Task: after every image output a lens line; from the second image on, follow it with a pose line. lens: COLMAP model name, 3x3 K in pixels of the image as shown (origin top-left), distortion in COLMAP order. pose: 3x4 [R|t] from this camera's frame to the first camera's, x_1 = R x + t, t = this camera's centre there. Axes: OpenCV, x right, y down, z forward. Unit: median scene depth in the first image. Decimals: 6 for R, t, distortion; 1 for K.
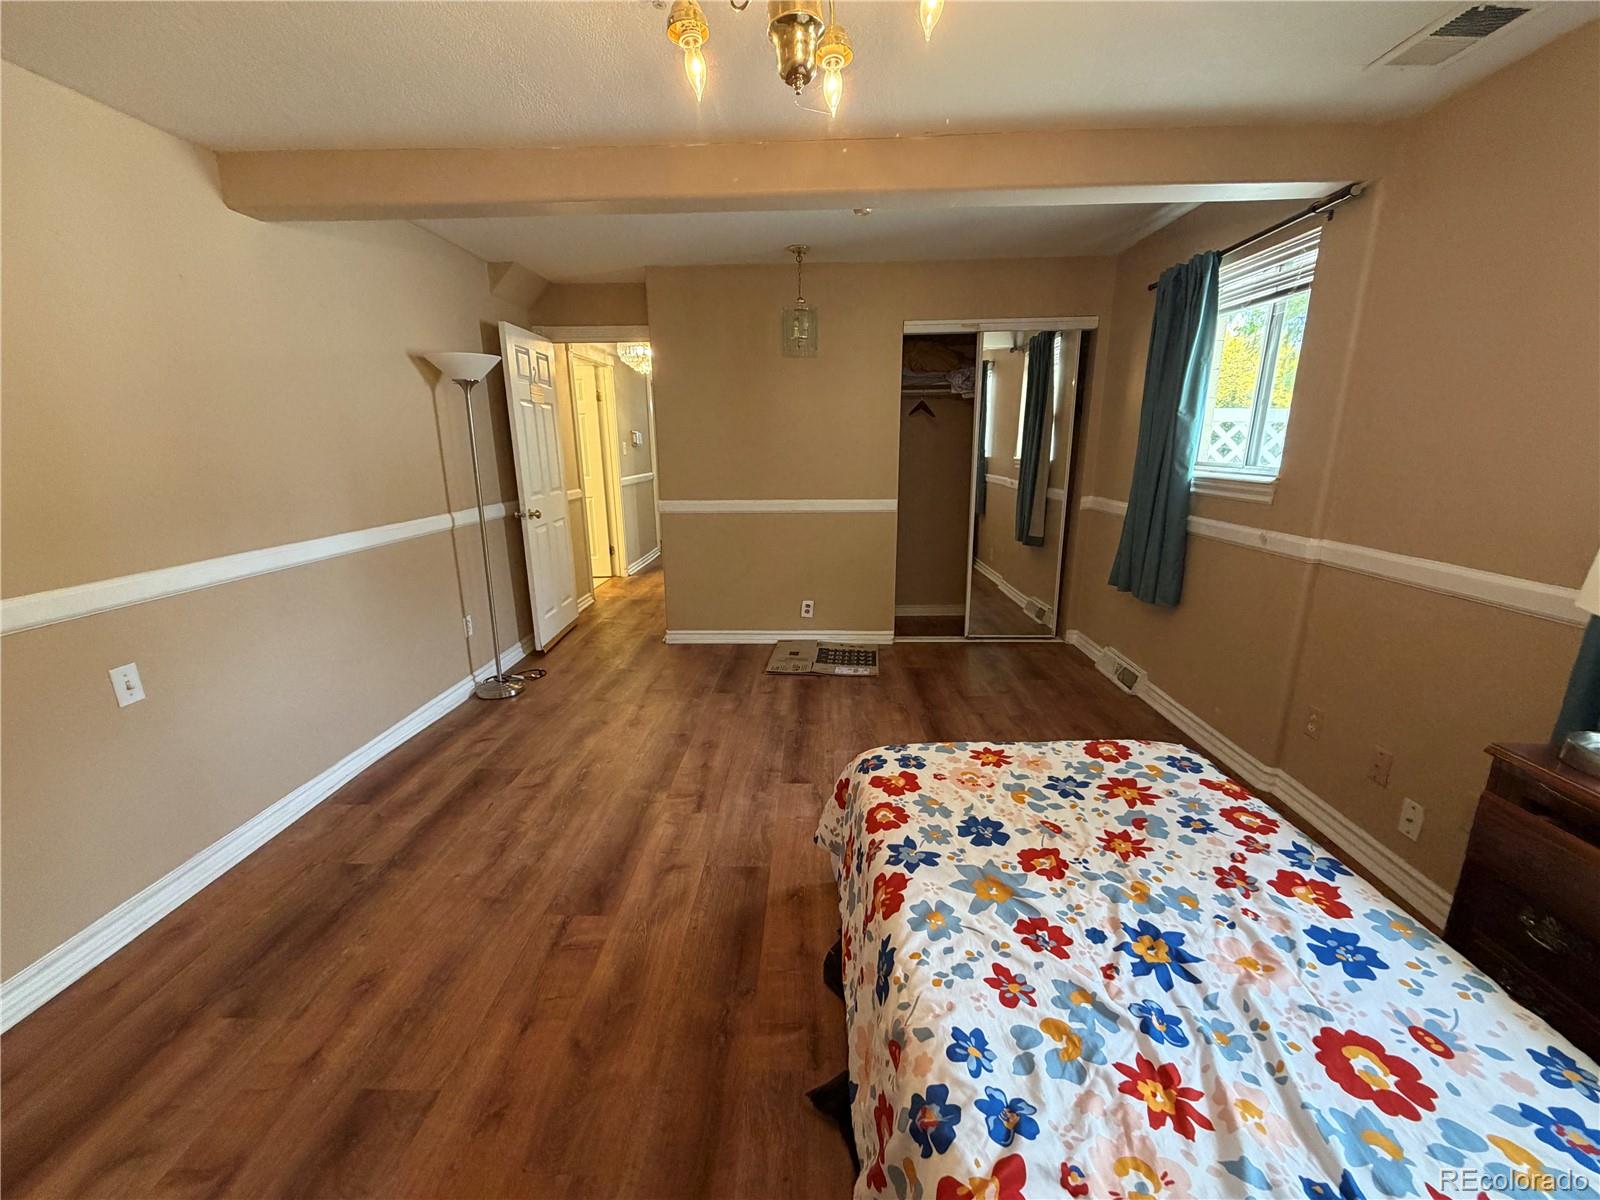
lens RADIAL K [[636.1, 0, 793.5], [0, 636.1, 597.6], [0, 0, 1]] dist [-0.002590, 0.000309]
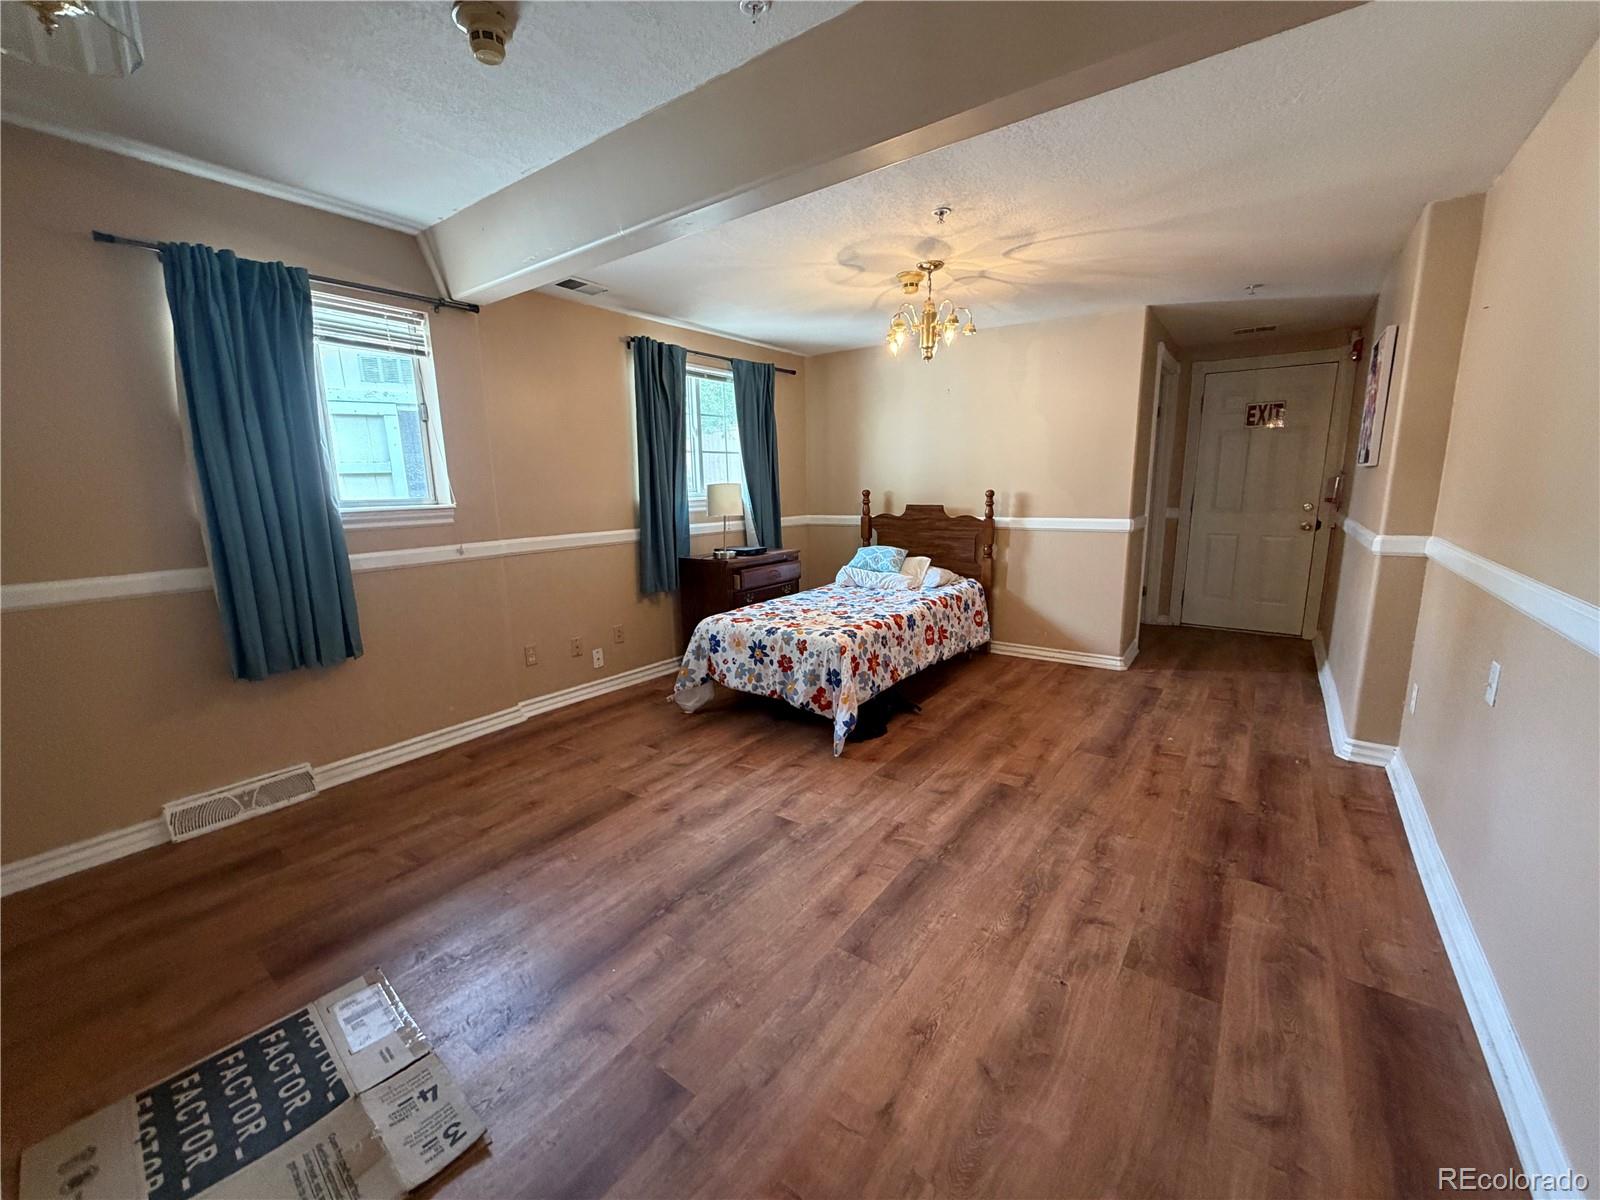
lens RADIAL K [[636.1, 0, 800.8], [0, 636.1, 599.2], [0, 0, 1]] dist [-0.002590, 0.000309]
pose [[-0.827456, -0.073988, 0.556635, -0.778927], [0.162893, 0.917029, 0.364038, -0.526238], [-0.537385, 0.391897, -0.746749, 2.402131]]
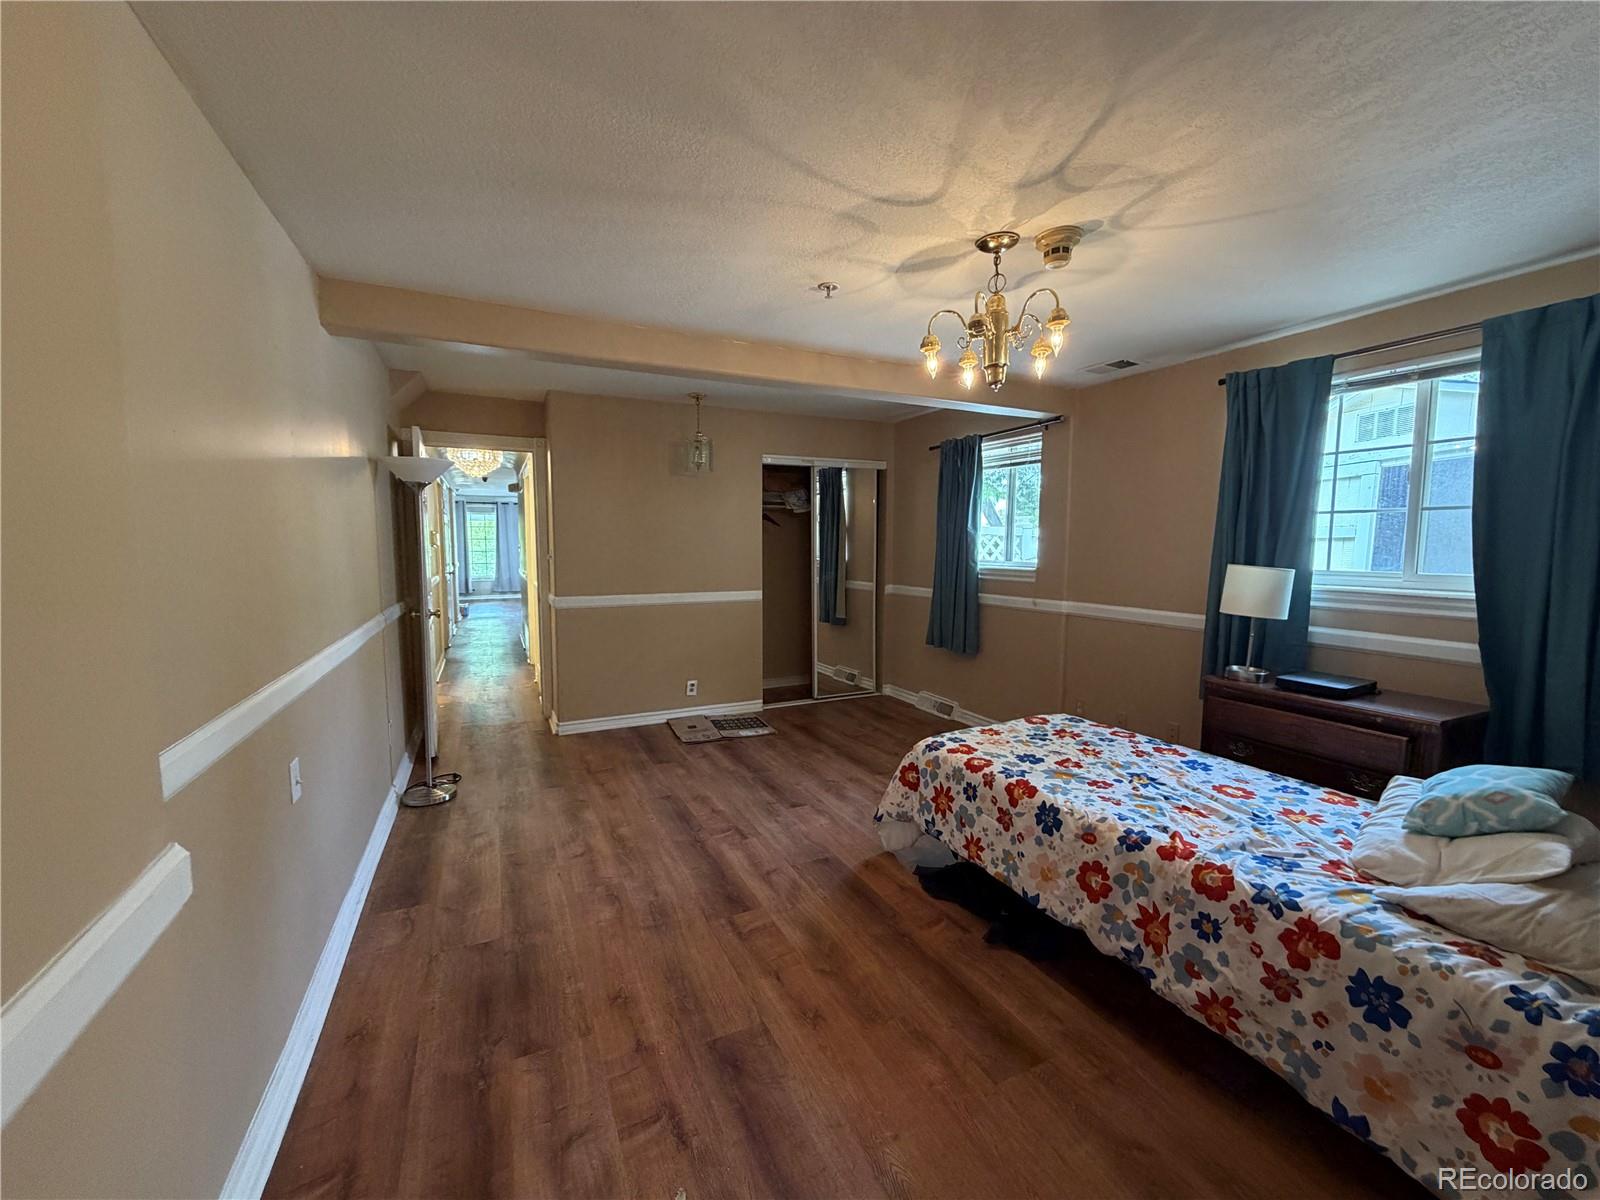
lens RADIAL K [[636.1, 0, 792.7], [0, 636.1, 599.9], [0, 0, 1]] dist [-0.002590, 0.000309]
pose [[0.884719, -0.029983, 0.465160, -0.893474], [0.101926, 0.986223, -0.130291, 0.076106], [-0.454844, 0.162682, 0.875586, -0.264160]]
